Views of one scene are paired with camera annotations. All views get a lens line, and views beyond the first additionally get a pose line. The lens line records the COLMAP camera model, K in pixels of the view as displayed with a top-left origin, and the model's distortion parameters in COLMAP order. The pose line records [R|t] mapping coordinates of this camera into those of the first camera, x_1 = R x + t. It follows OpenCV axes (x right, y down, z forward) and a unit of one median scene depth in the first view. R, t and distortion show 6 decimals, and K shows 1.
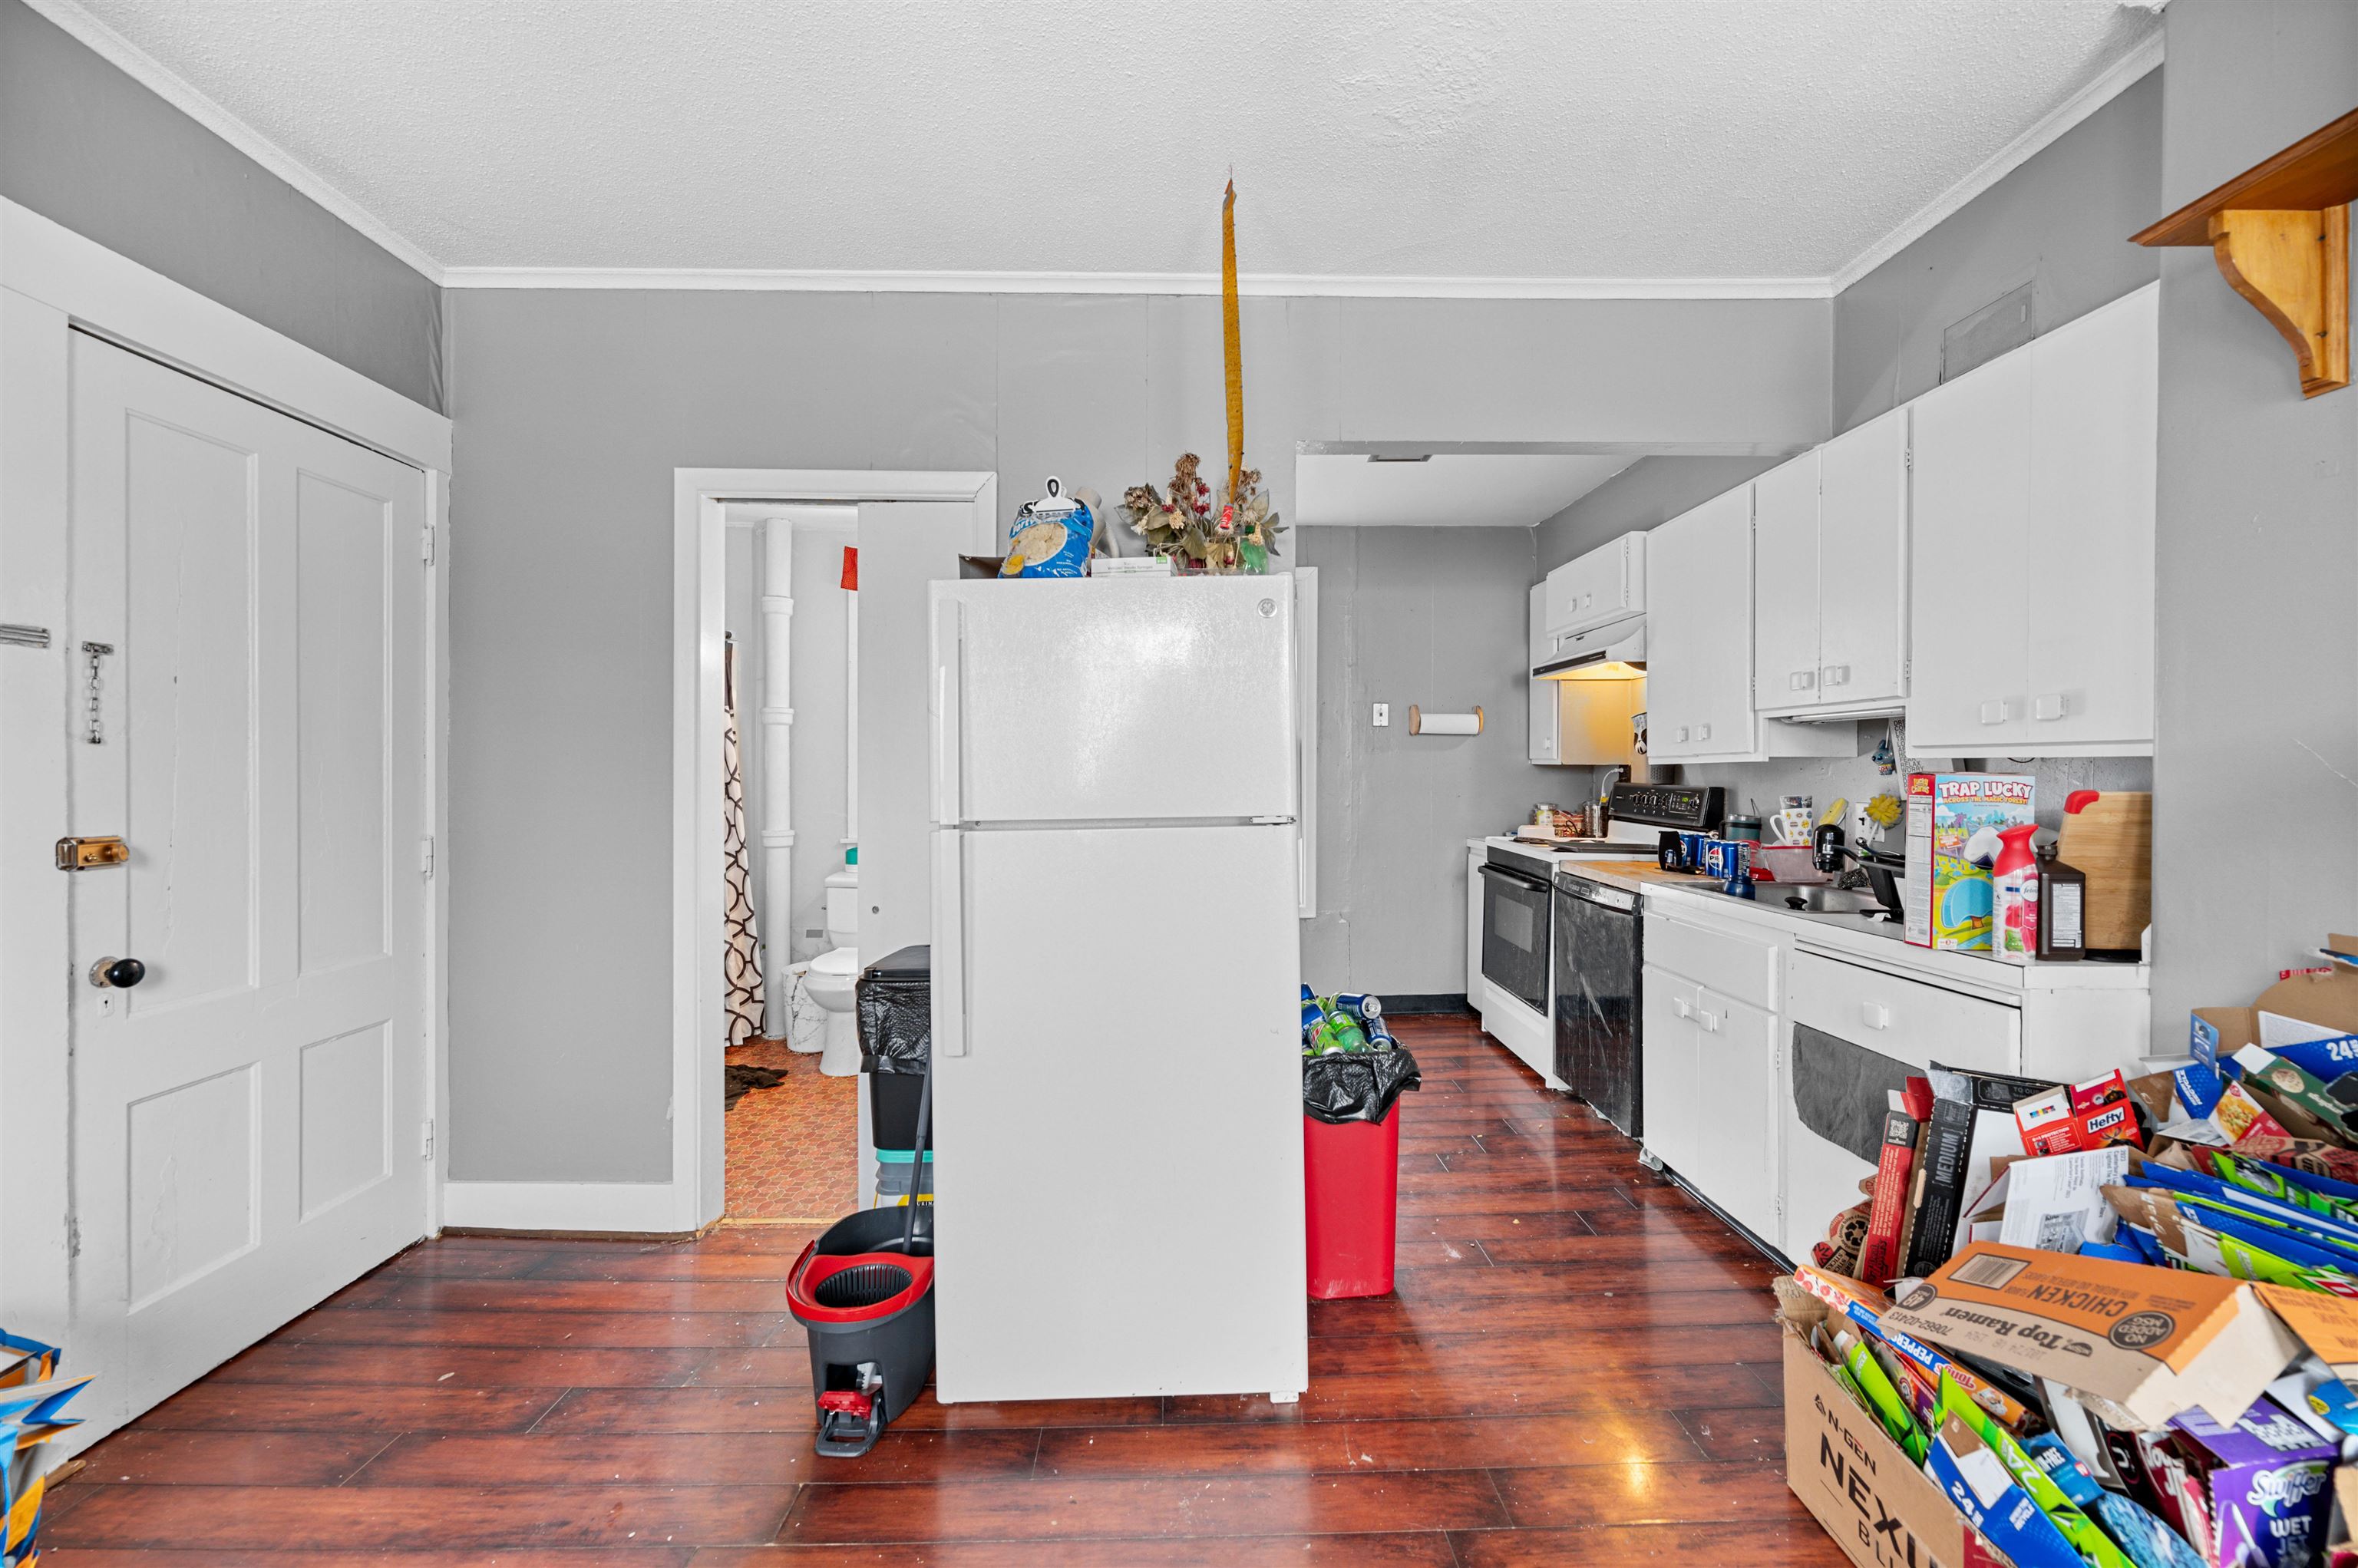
lens RADIAL K [[928.5, 0, 1181.1], [0, 928.5, 766.4], [0, 0, 1]] dist [0.000048, -0.000037]
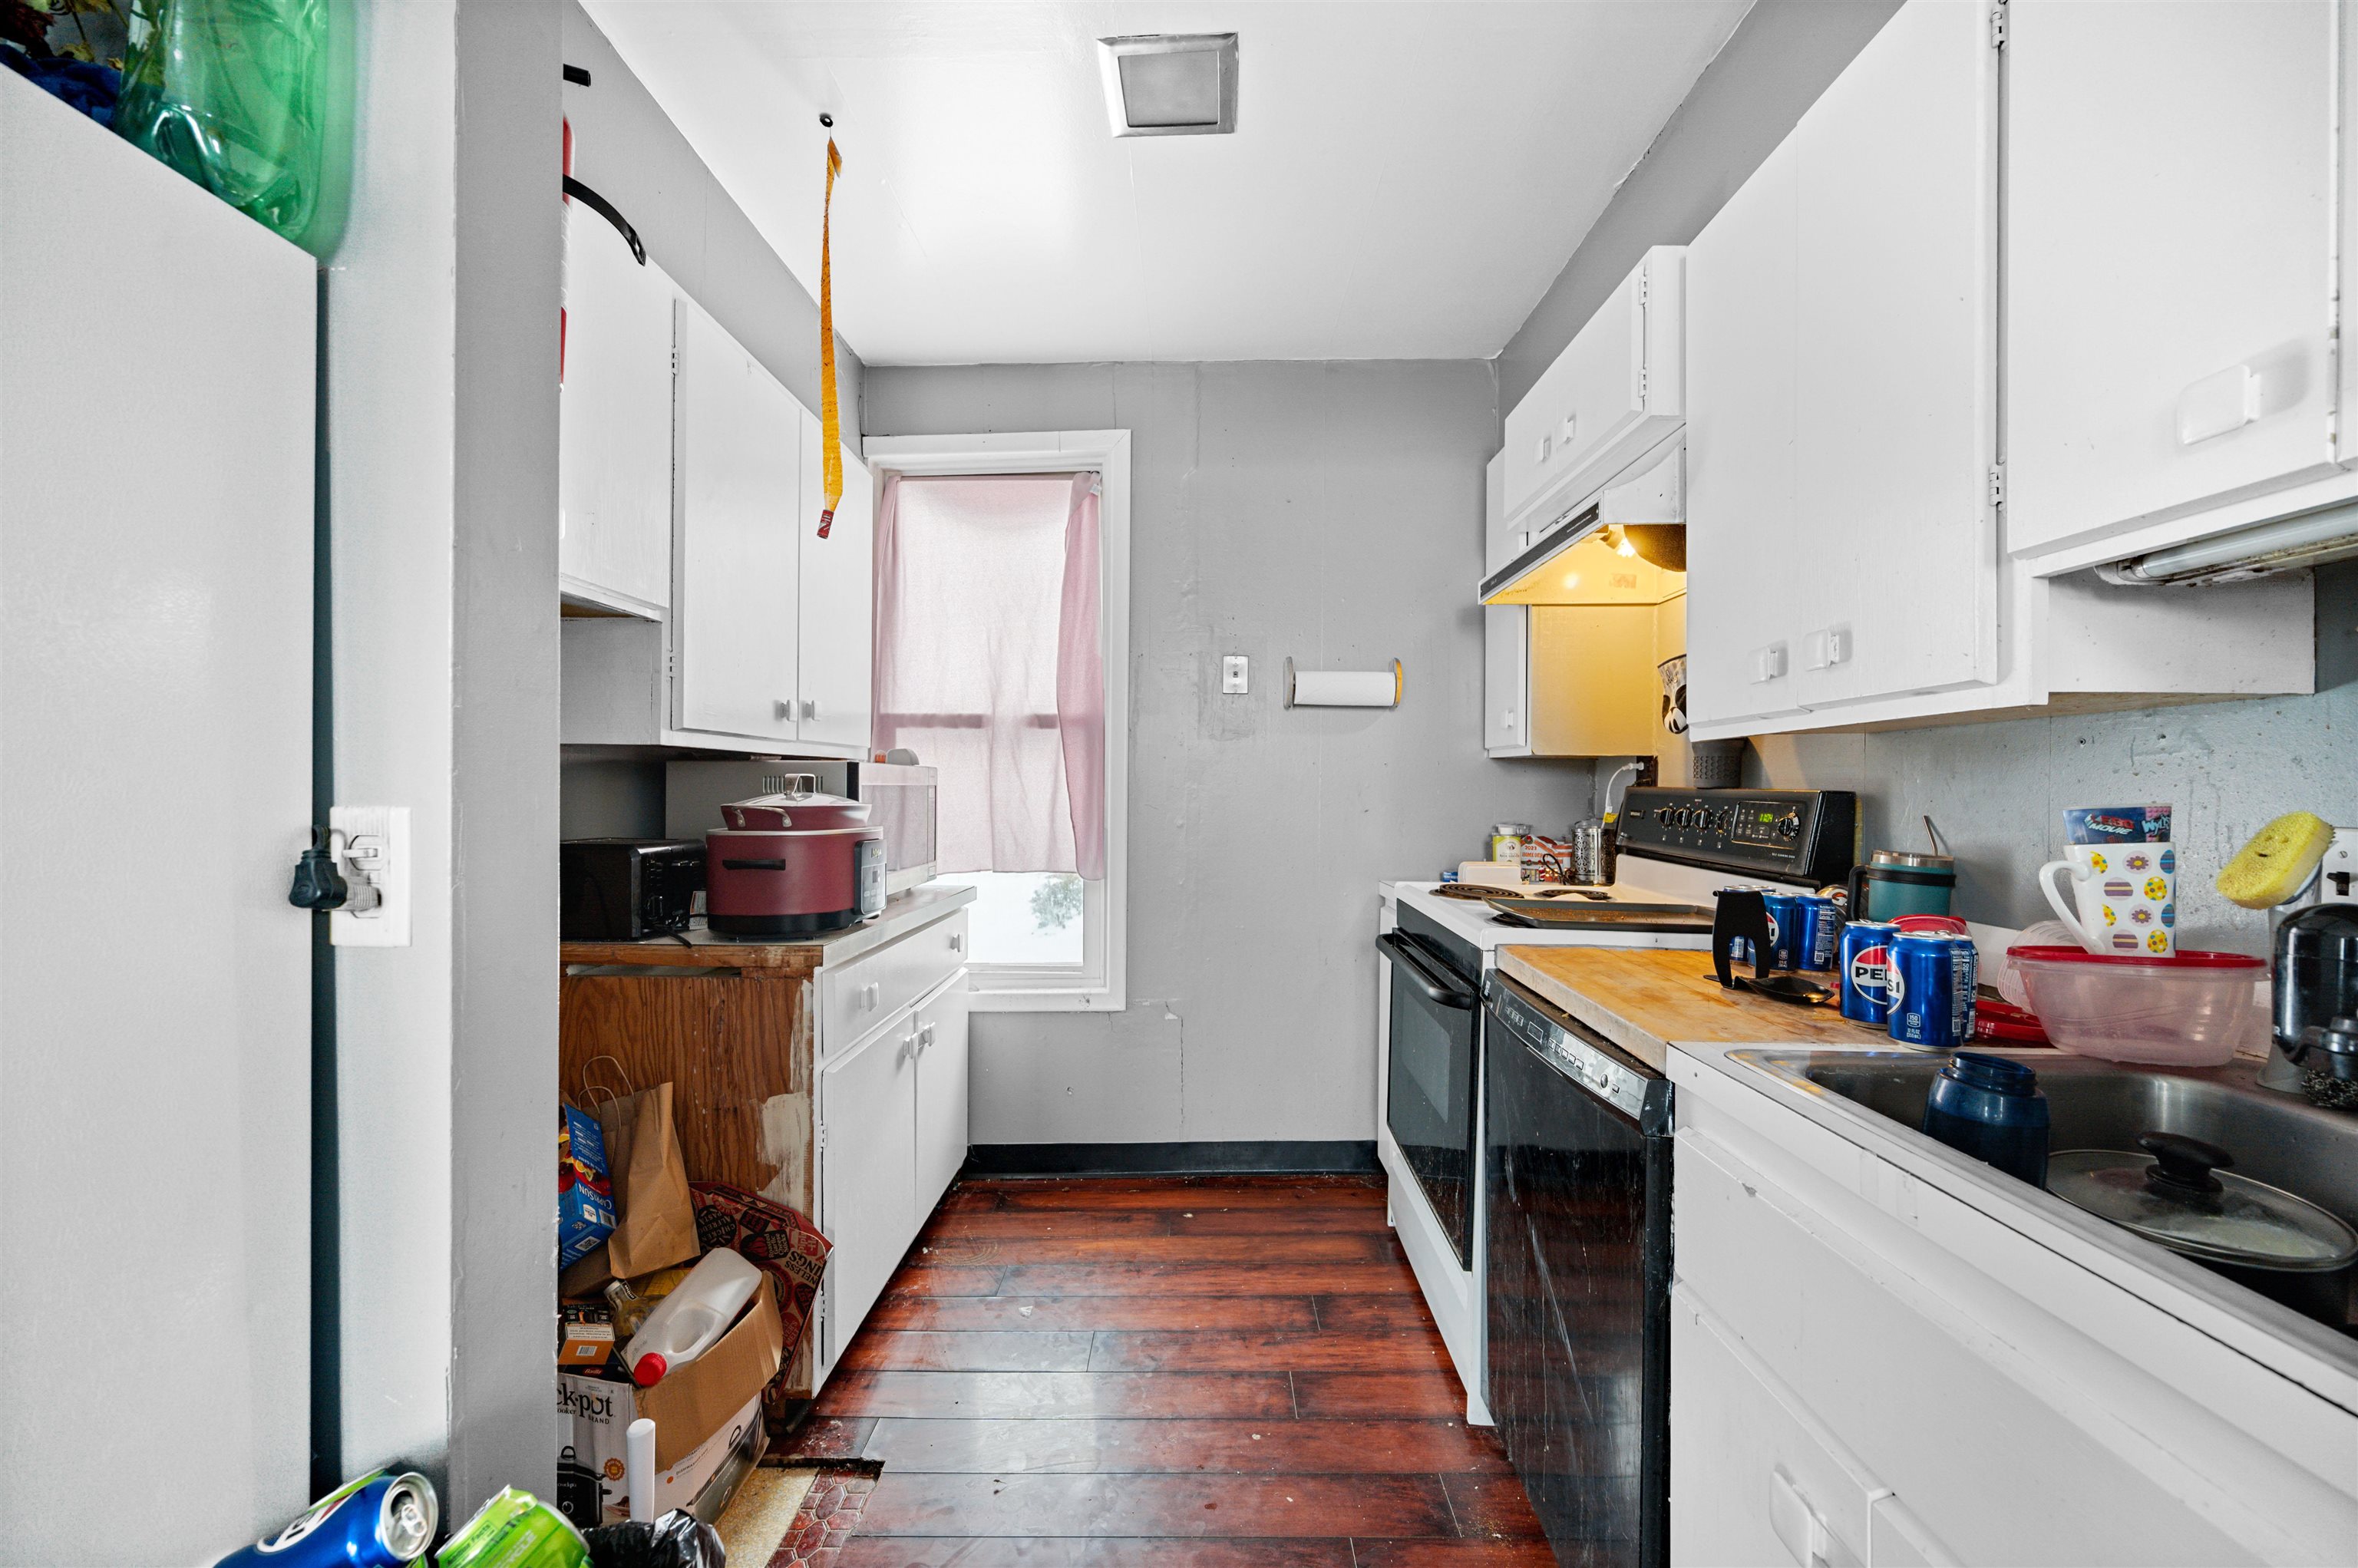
lens RADIAL K [[925.6, 0, 1180.3], [0, 925.6, 776.5], [0, 0, 1]] dist [-0.001824, -0.000201]
pose [[0.999293, 0.006509, -0.037026, 0.222022], [-0.006828, 0.999941, -0.008478, 0.017790], [0.036968, 0.008725, 0.999278, 0.441116]]
